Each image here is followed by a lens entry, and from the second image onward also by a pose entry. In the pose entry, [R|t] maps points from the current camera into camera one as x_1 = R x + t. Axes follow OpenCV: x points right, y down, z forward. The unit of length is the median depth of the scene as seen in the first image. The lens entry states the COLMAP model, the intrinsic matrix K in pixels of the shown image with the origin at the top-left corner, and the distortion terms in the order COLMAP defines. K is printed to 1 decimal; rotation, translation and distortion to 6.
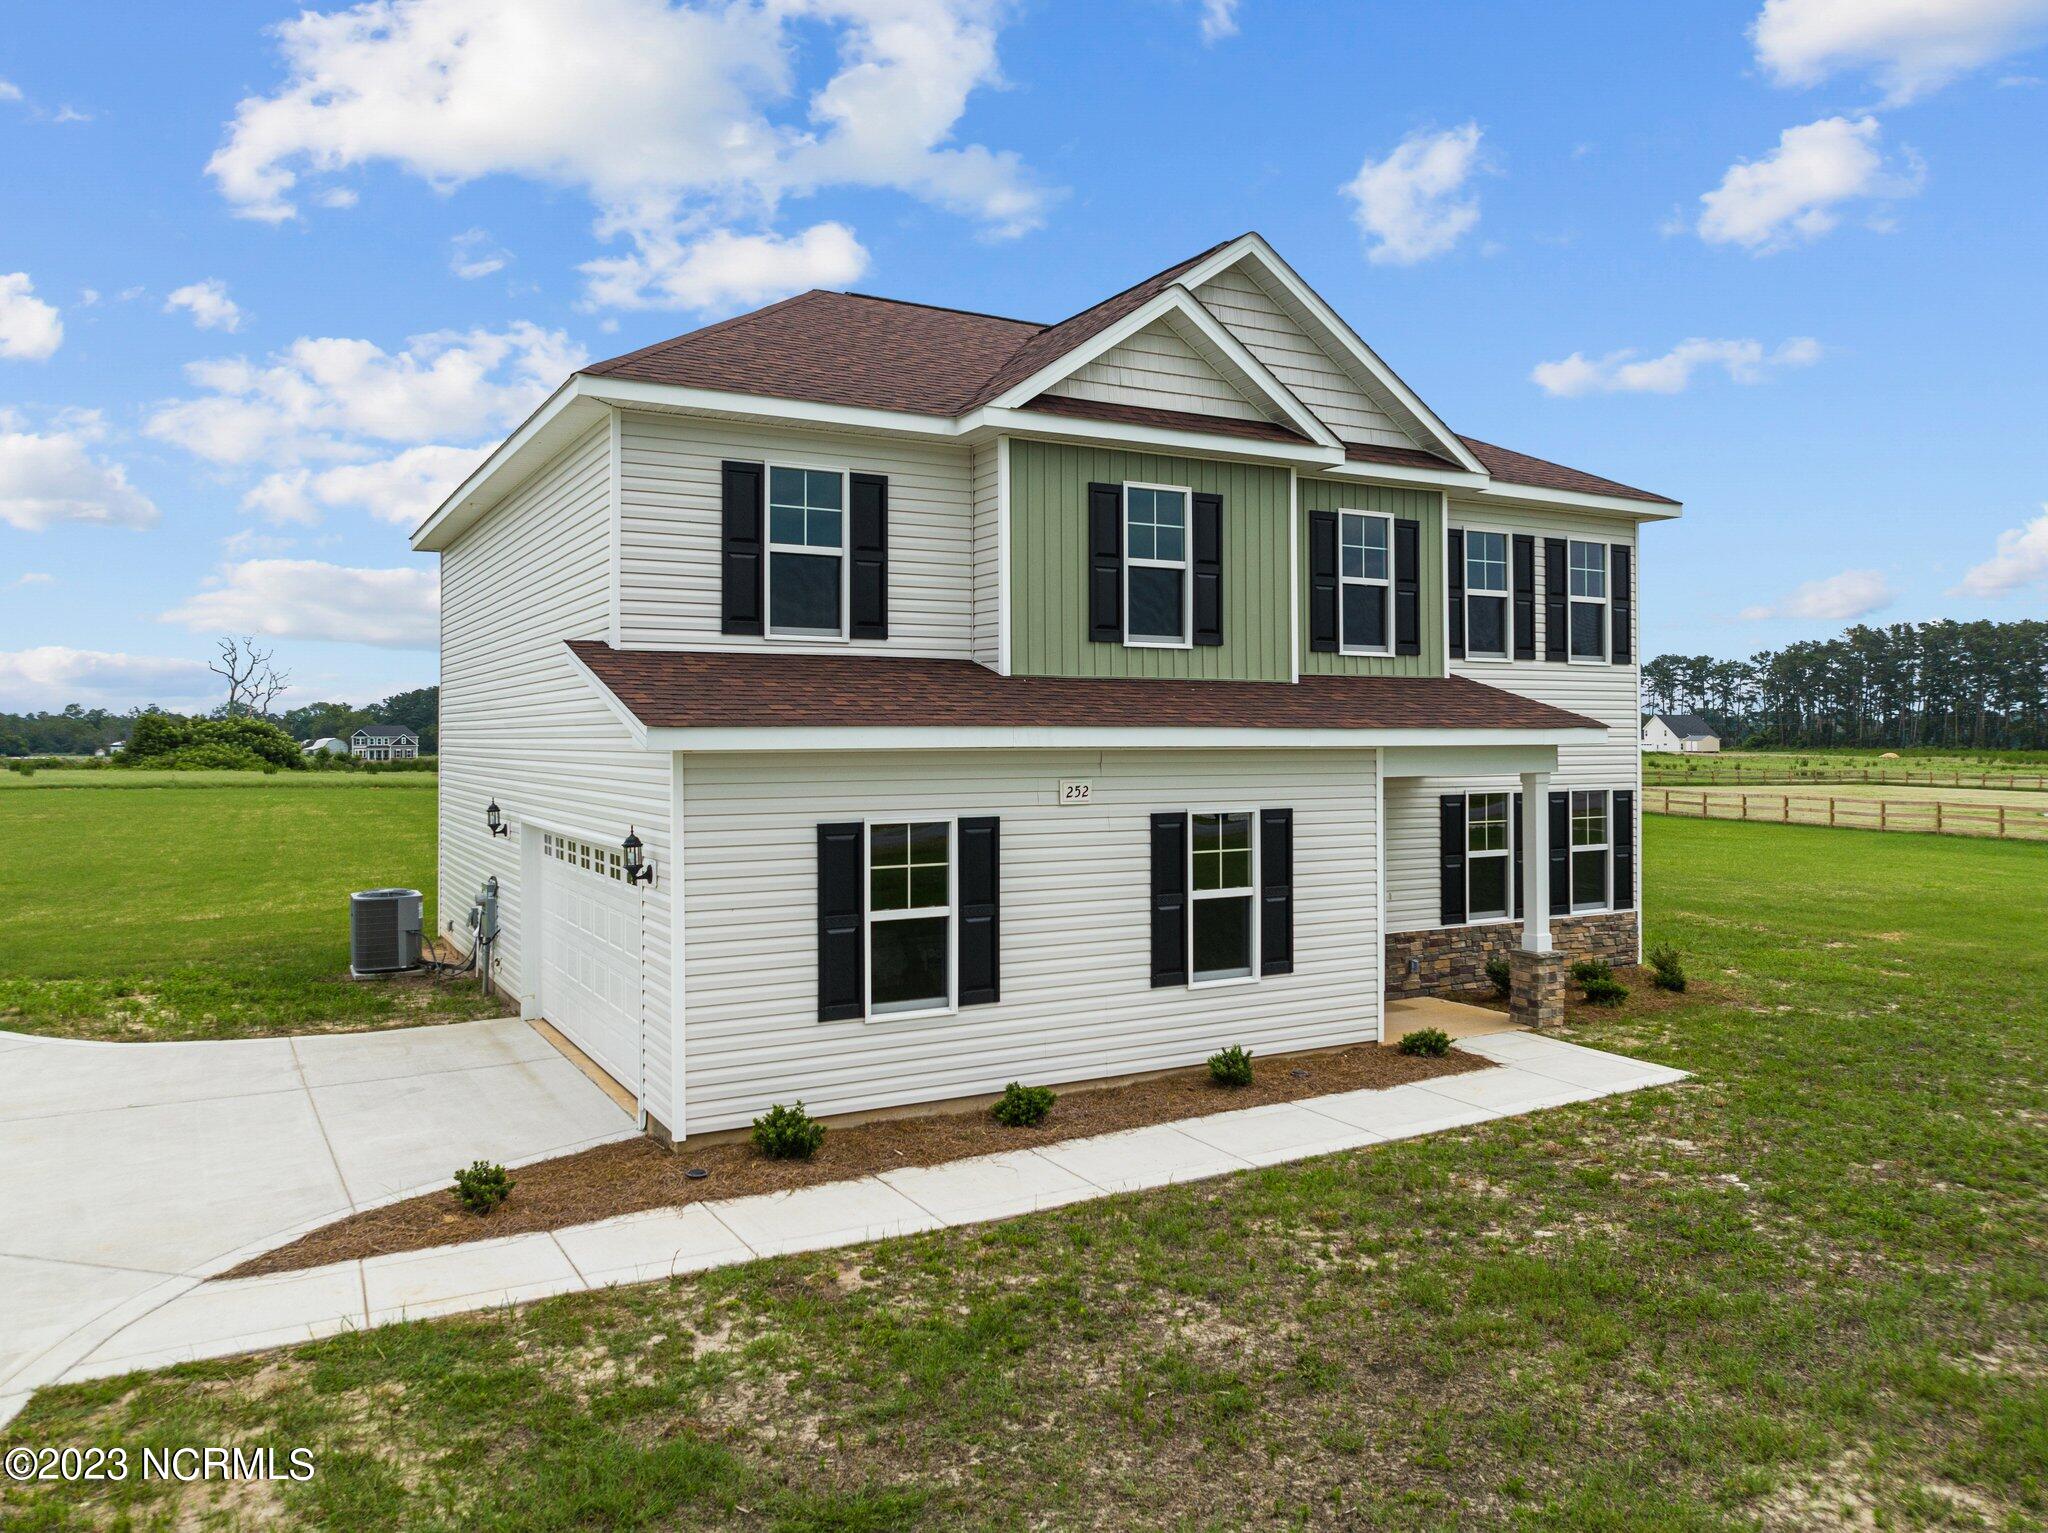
lens RADIAL K [[1431.8, 0, 1023.8], [0, 1431.8, 753.8], [0, 0, 1]] dist [-0.009256, -0.001562]
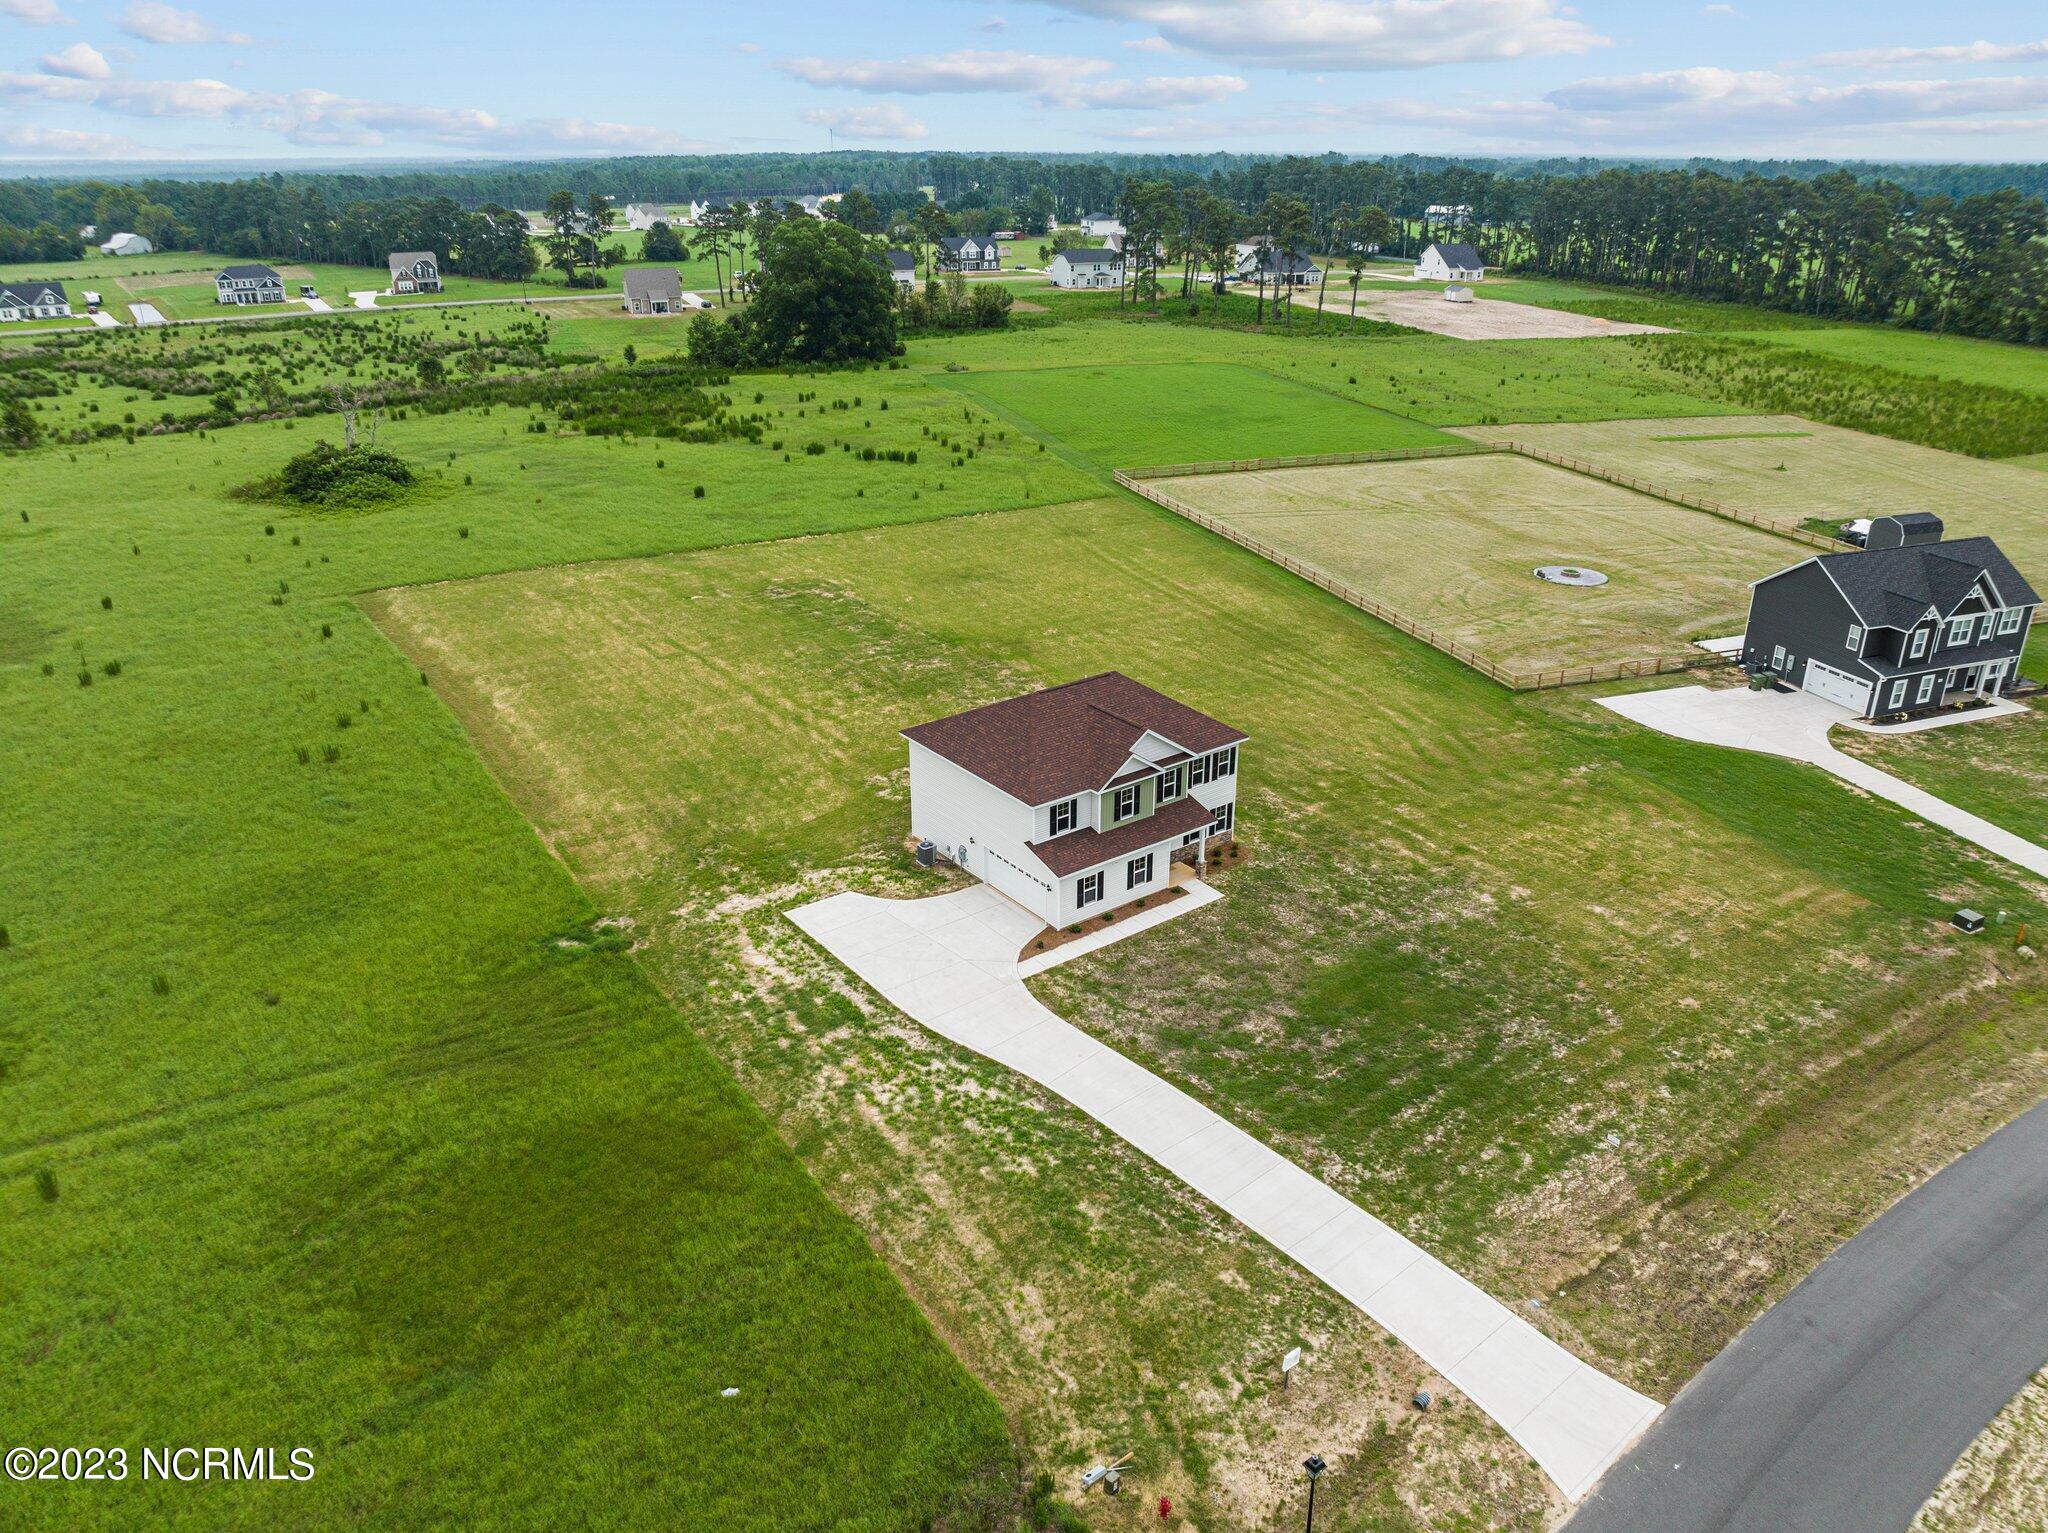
lens RADIAL K [[1431.6, 0, 1026.4], [0, 1431.6, 766.8], [0, 0, 1]] dist [0.001506, 0.000057]
pose [[0.990813, -0.051520, 0.125044, -0.862280], [-0.002313, 0.918006, 0.396561, -2.205515], [-0.135222, -0.393206, 0.909452, -3.386498]]
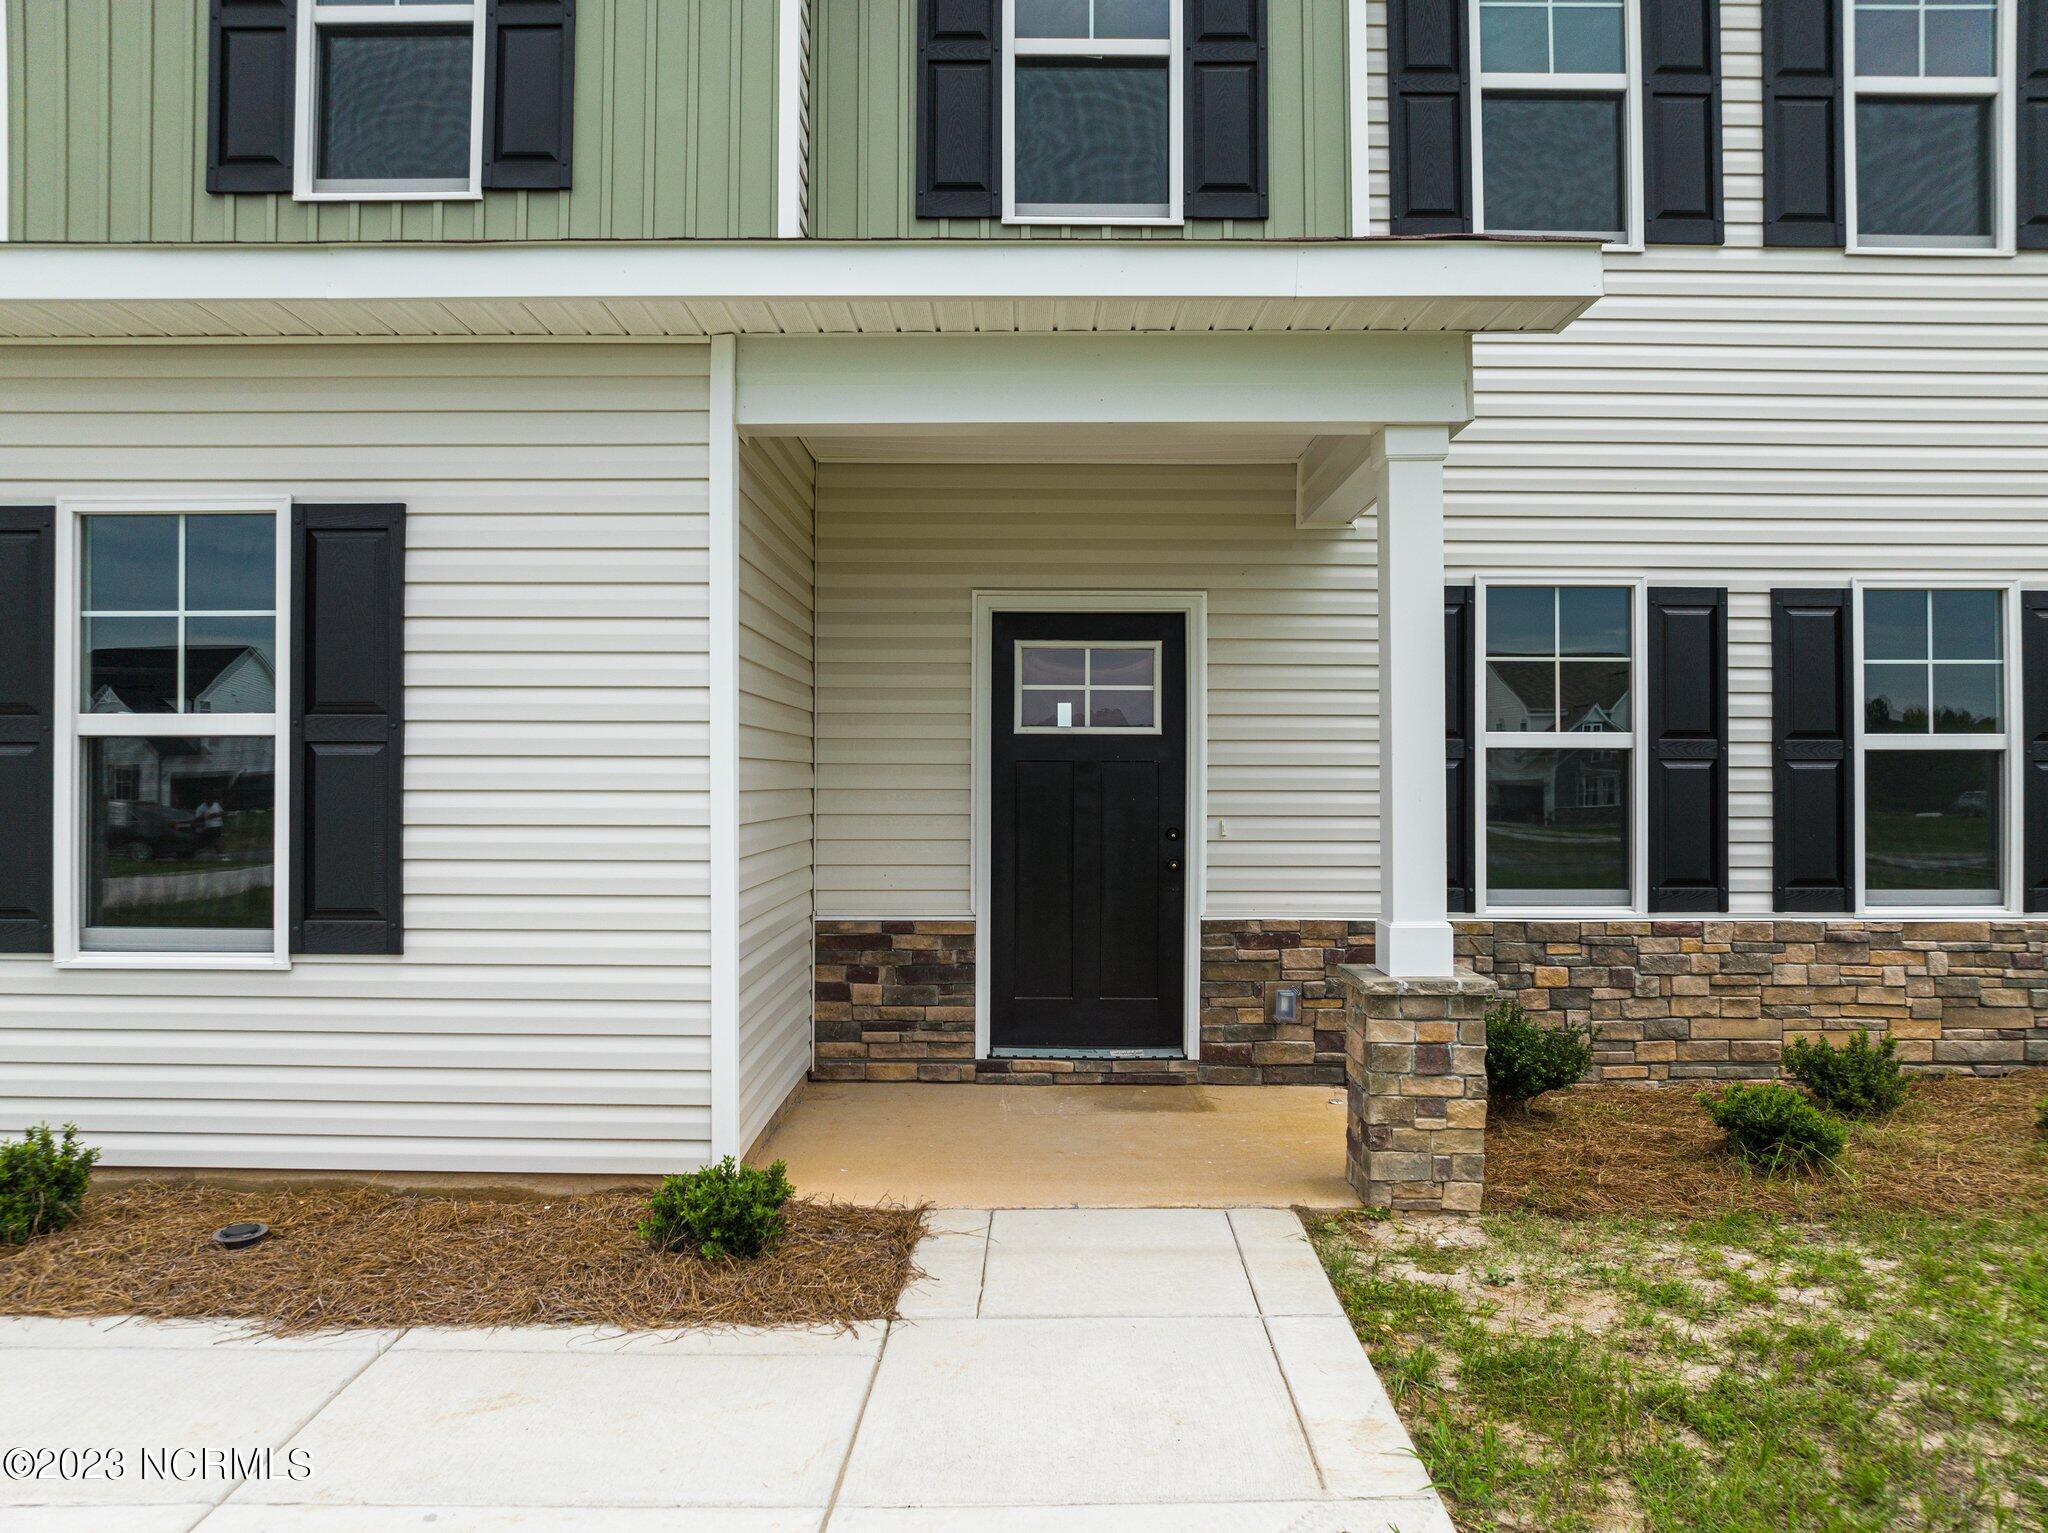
lens RADIAL K [[1443.5, 0, 1023.8], [0, 1443.5, 768.5], [0, 0, 1]] dist [-0.028443, -0.001119]
pose [[0.871800, 0.002367, -0.489856, 0.482152], [-0.009019, 0.999896, -0.011219, 0.103092], [0.489778, 0.014199, 0.871731, 0.725031]]
